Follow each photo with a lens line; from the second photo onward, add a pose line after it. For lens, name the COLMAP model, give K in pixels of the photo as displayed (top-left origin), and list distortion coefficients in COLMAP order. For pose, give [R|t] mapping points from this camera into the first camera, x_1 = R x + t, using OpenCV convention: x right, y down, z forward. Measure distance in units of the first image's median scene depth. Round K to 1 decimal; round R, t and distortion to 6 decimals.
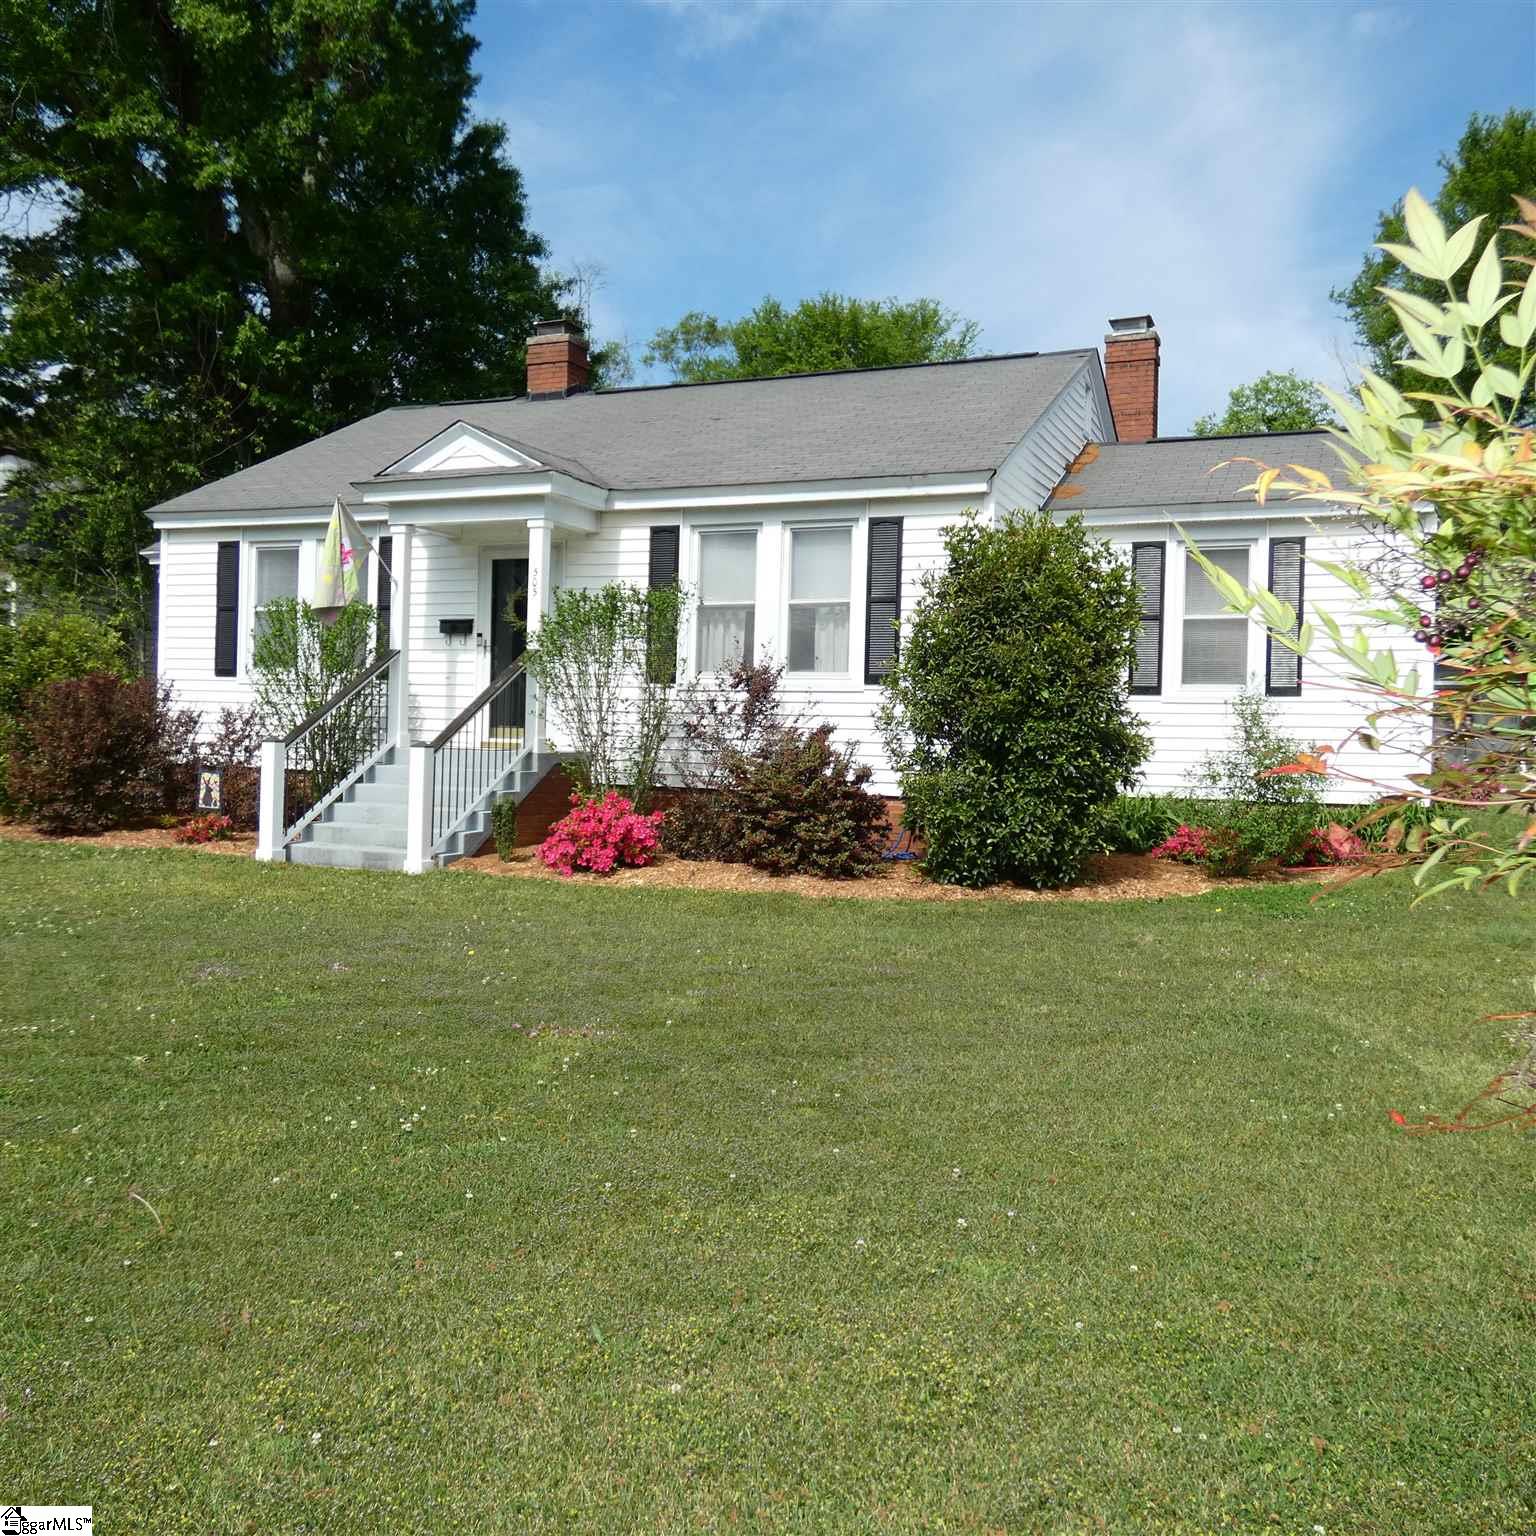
lens RADIAL K [[1667.8, 0, 768.2], [0, 1667.8, 769.9], [0, 0, 1]] dist [0.015978, 0.000000]
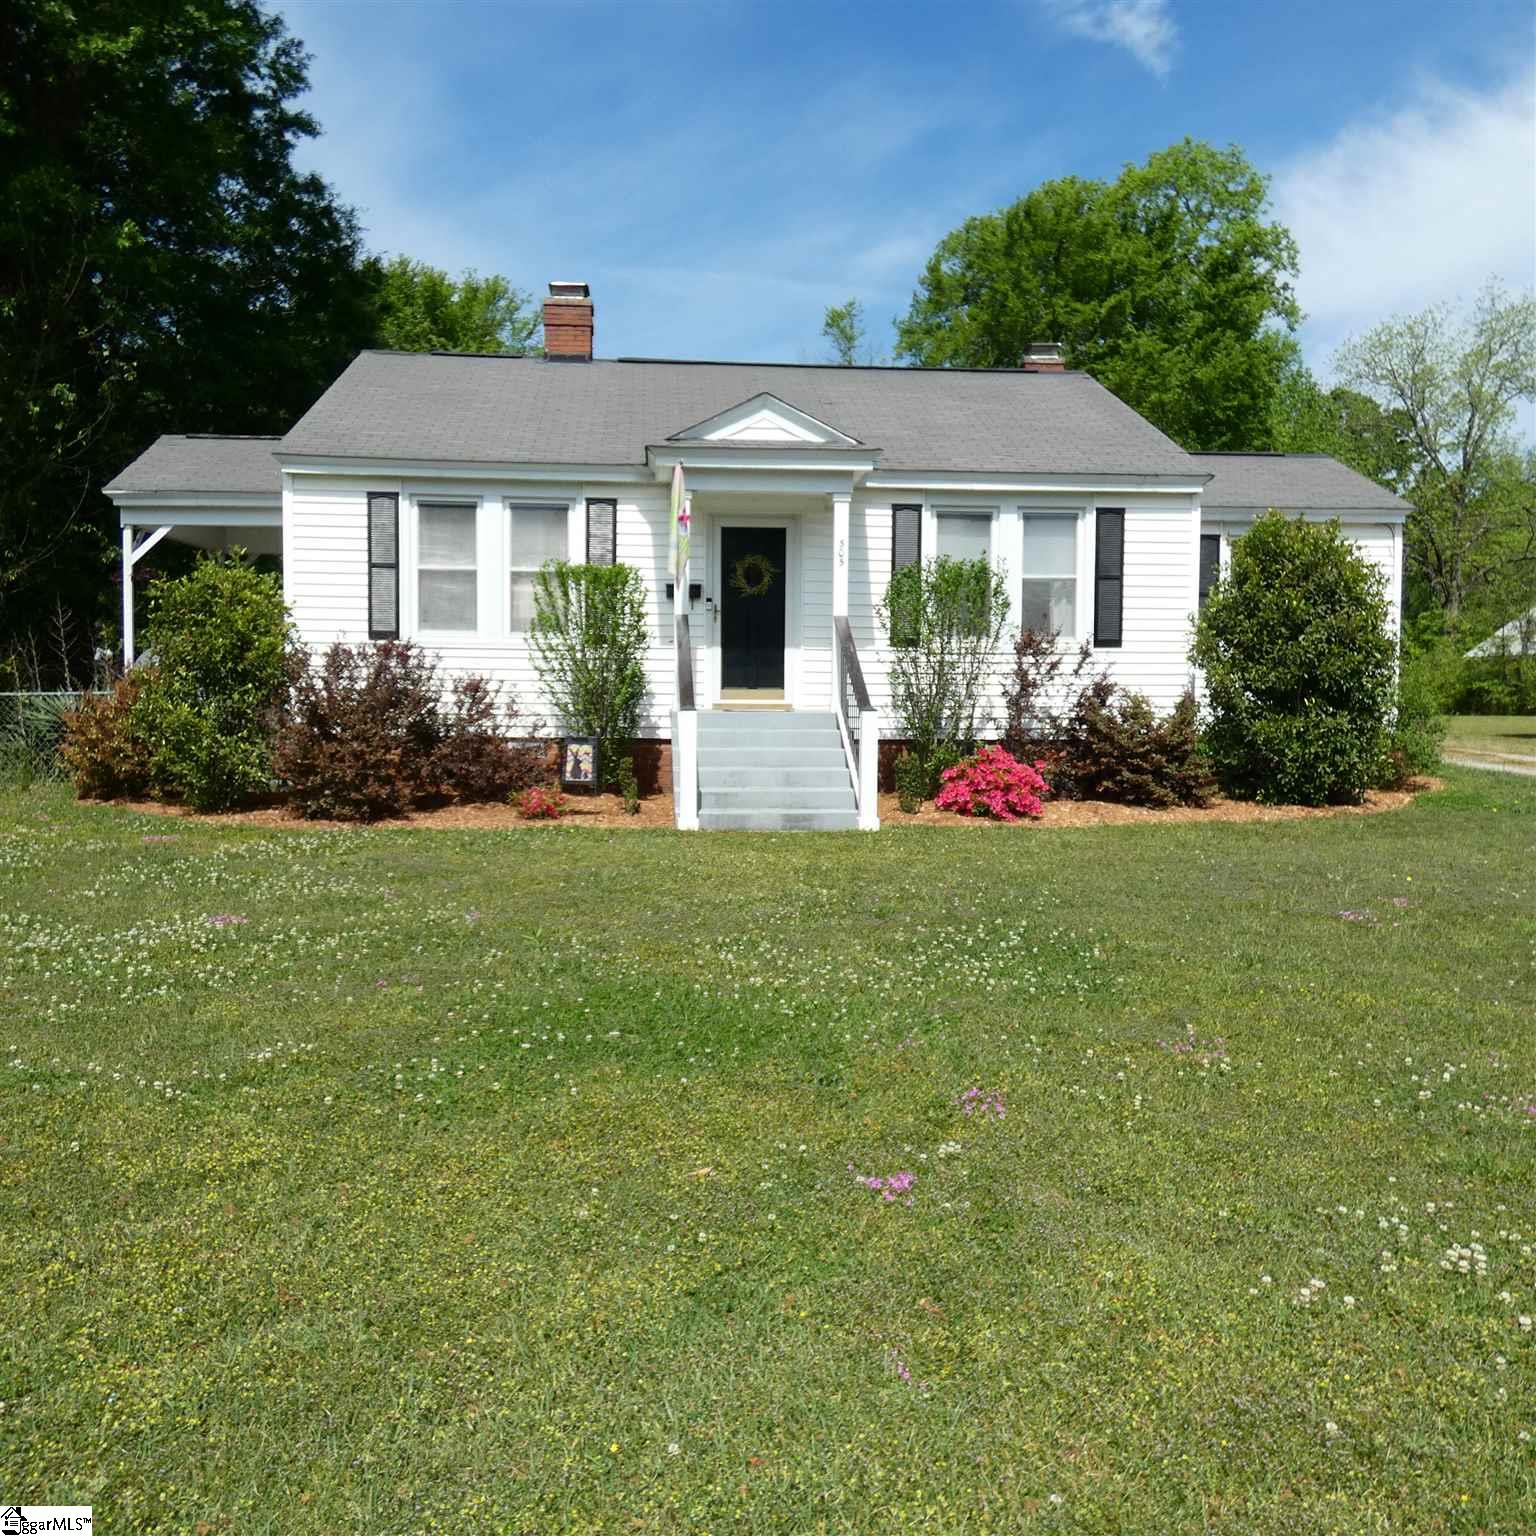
lens RADIAL K [[1265.0, 0, 772.2], [0, 1265.0, 759.4], [0, 0, 1]] dist [0.004233, 0.010064]
pose [[0.851464, -0.052697, 0.521759, -0.608973], [0.027407, 0.998050, 0.056075, -0.026331], [-0.523696, -0.033446, 0.851248, 0.326334]]
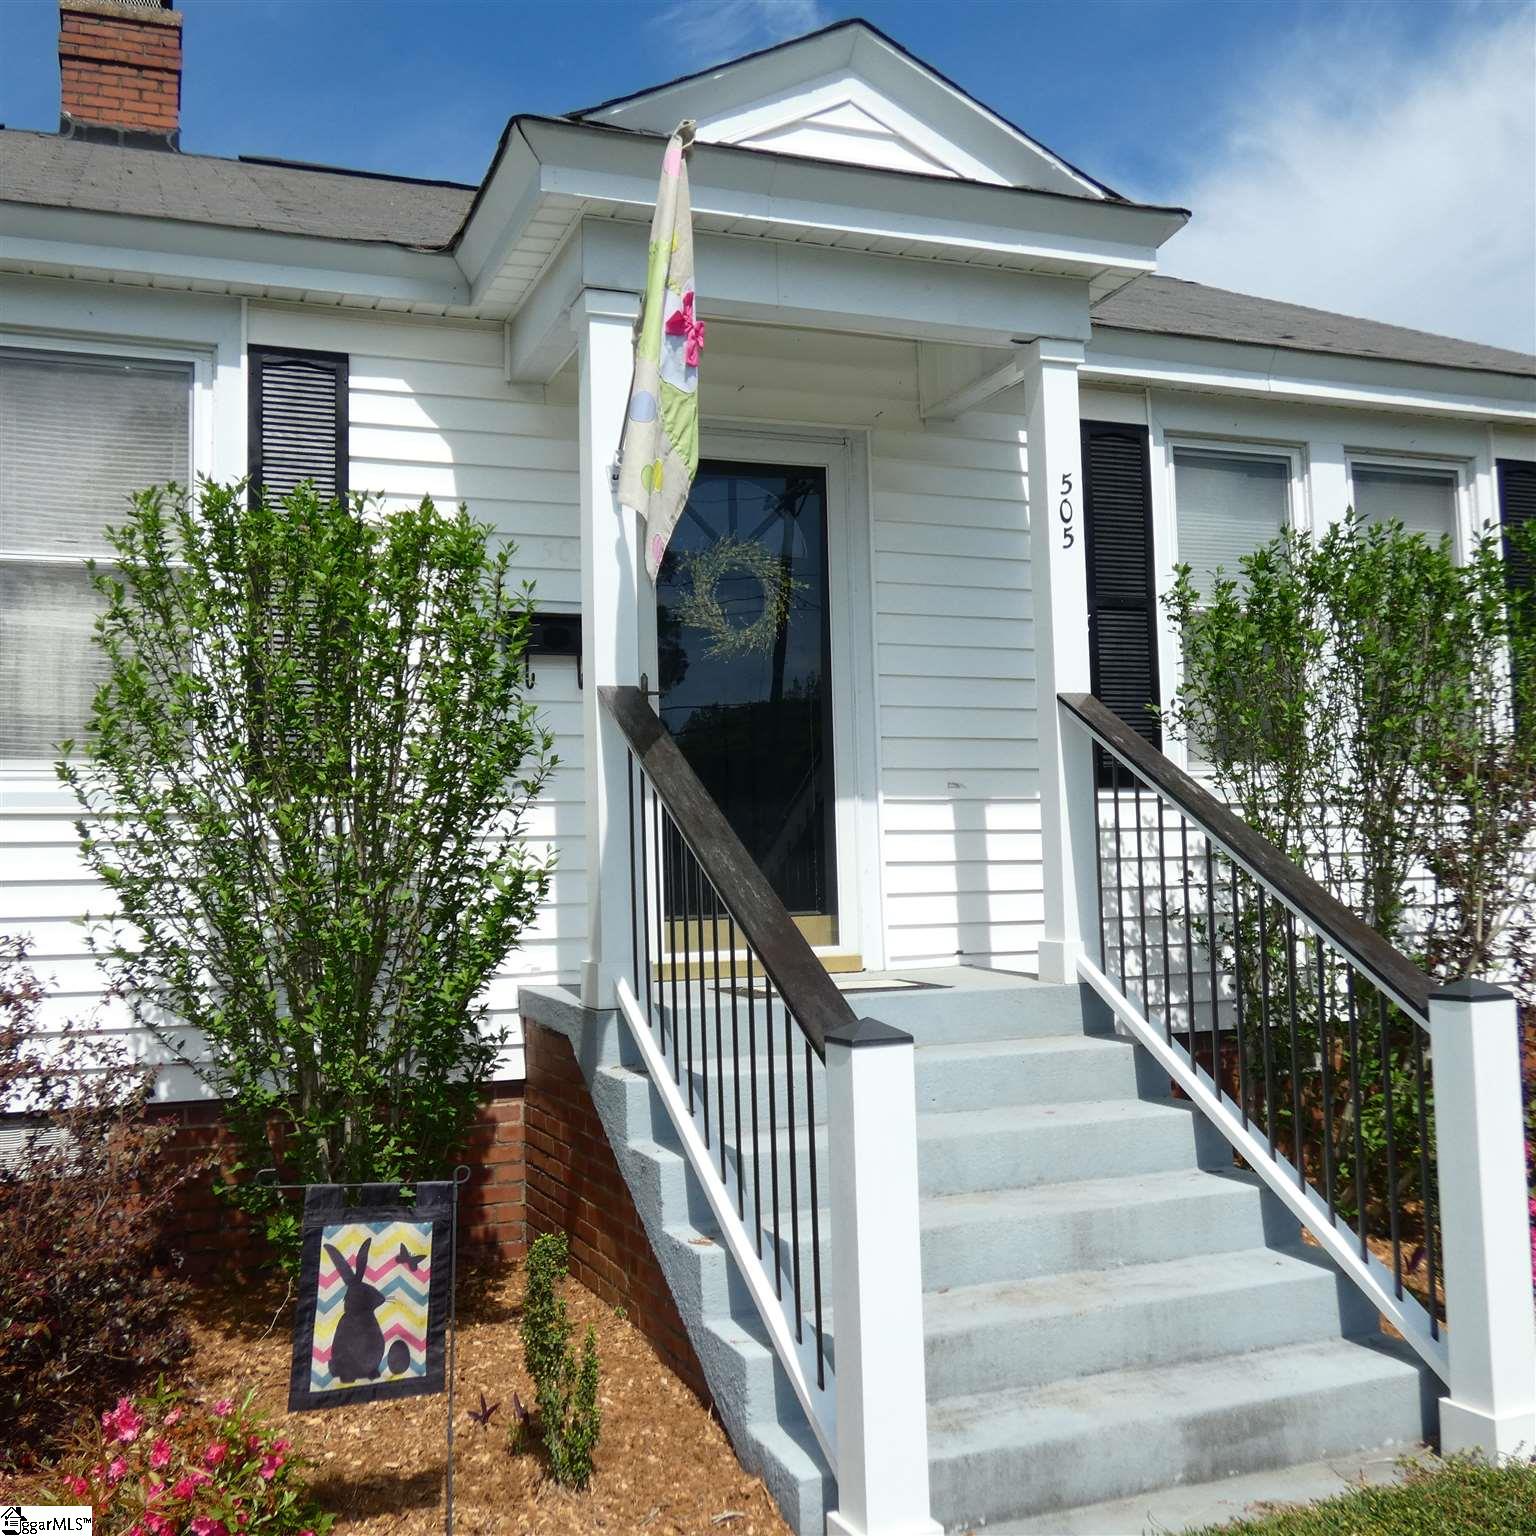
lens RADIAL K [[1633.4, 0, 758.3], [0, 1633.4, 766.9], [0, 0, 1]] dist [-0.011863, 0.000000]
pose [[0.678361, 0.003991, 0.734718, -0.447018], [0.051831, 0.997234, -0.053272, -0.041050], [-0.732898, 0.074219, 0.676278, 0.811106]]
